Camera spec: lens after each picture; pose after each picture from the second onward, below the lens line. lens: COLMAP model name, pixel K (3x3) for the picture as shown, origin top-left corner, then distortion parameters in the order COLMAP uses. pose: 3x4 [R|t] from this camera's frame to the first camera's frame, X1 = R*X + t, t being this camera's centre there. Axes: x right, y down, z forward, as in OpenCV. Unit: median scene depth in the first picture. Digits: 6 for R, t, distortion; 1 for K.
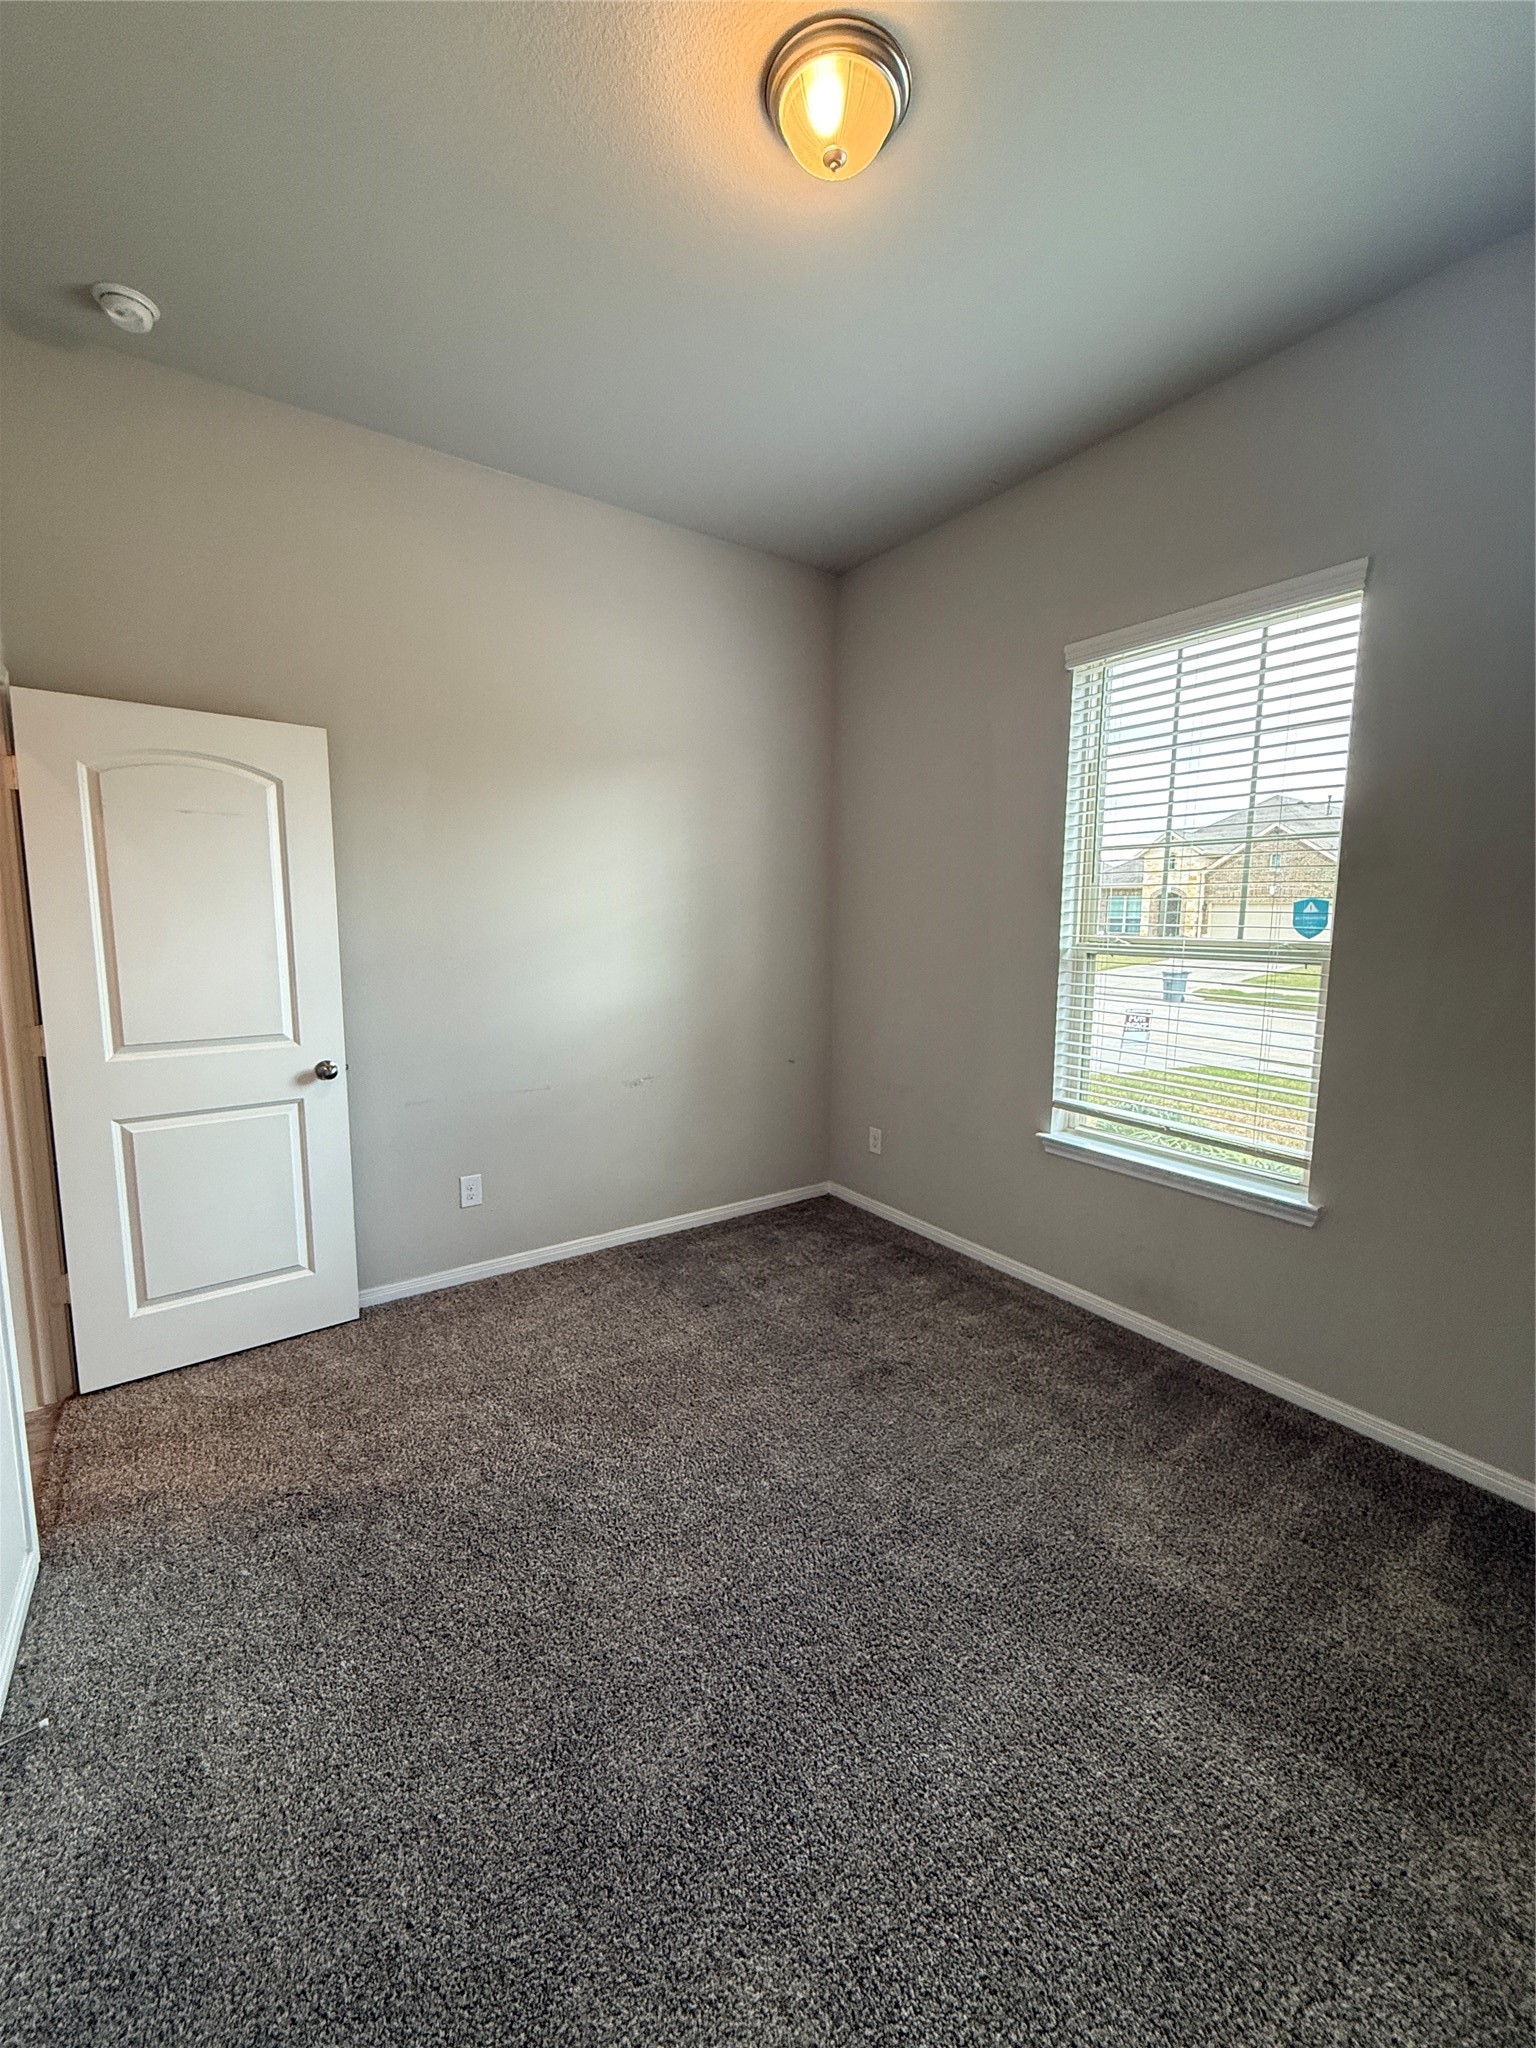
lens RADIAL K [[813.9, 0, 769.4], [0, 813.9, 1027.5], [0, 0, 1]] dist [-0.000015, 0.000448]
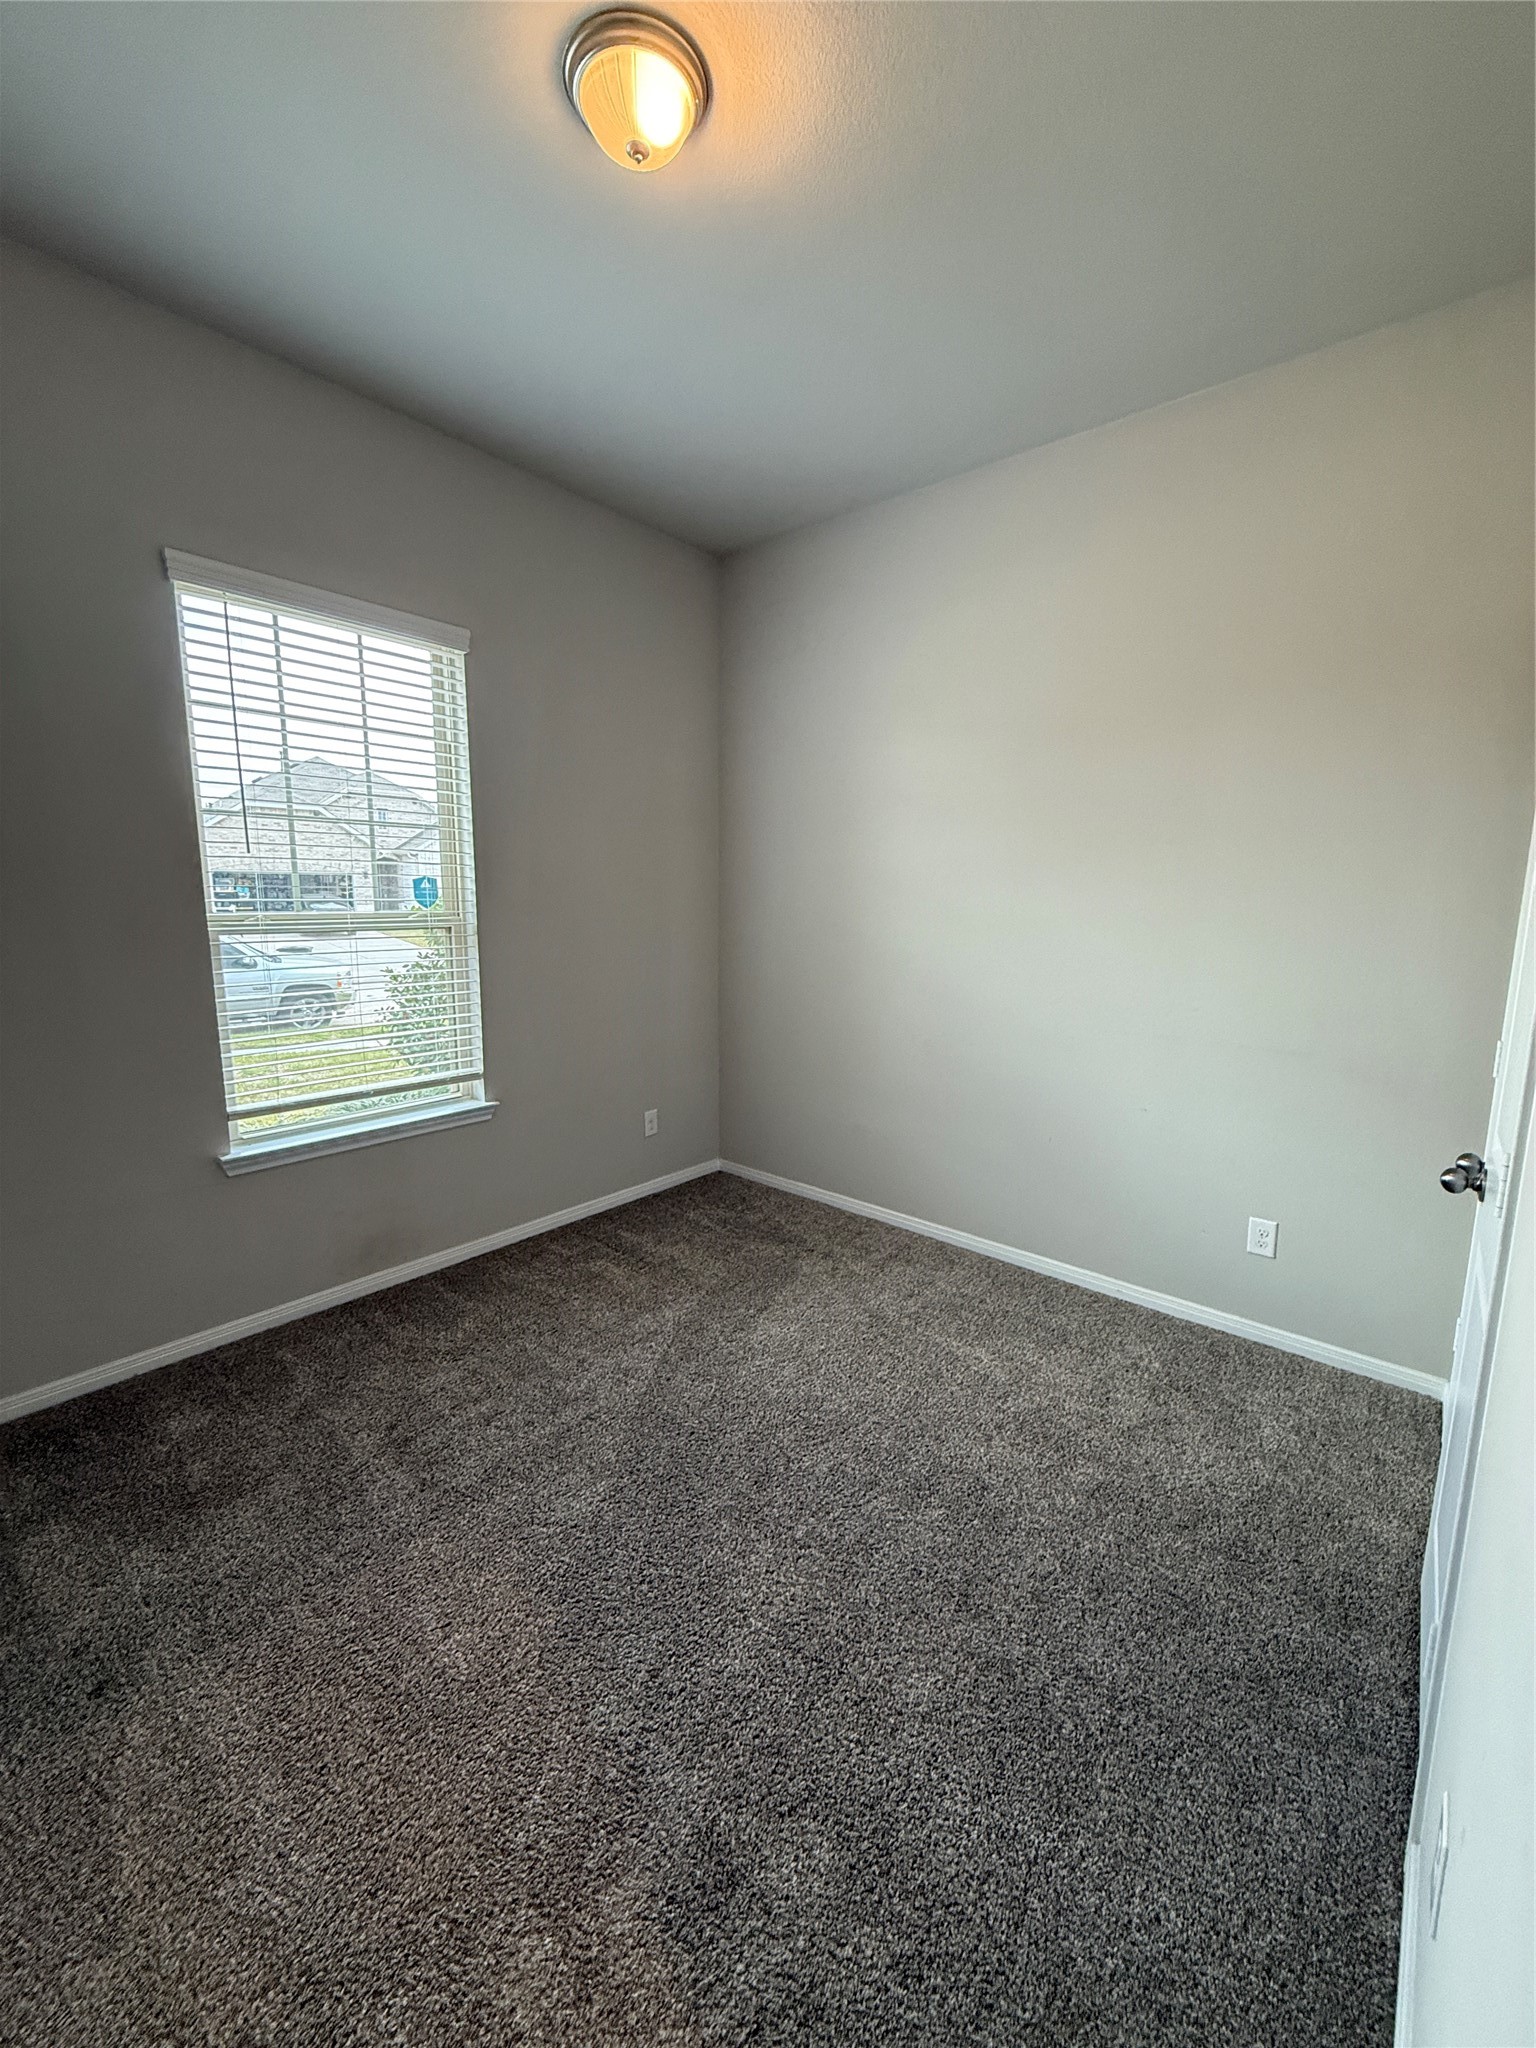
lens RADIAL K [[817.8, 0, 768.0], [0, 817.8, 1024.0], [0, 0, 1]] dist [-0.001017, 0.000079]
pose [[-0.238665, -0.164302, 0.957102, -0.700768], [0.126013, 0.972010, 0.198284, -0.117504], [-0.962891, 0.167930, -0.211281, 0.773685]]
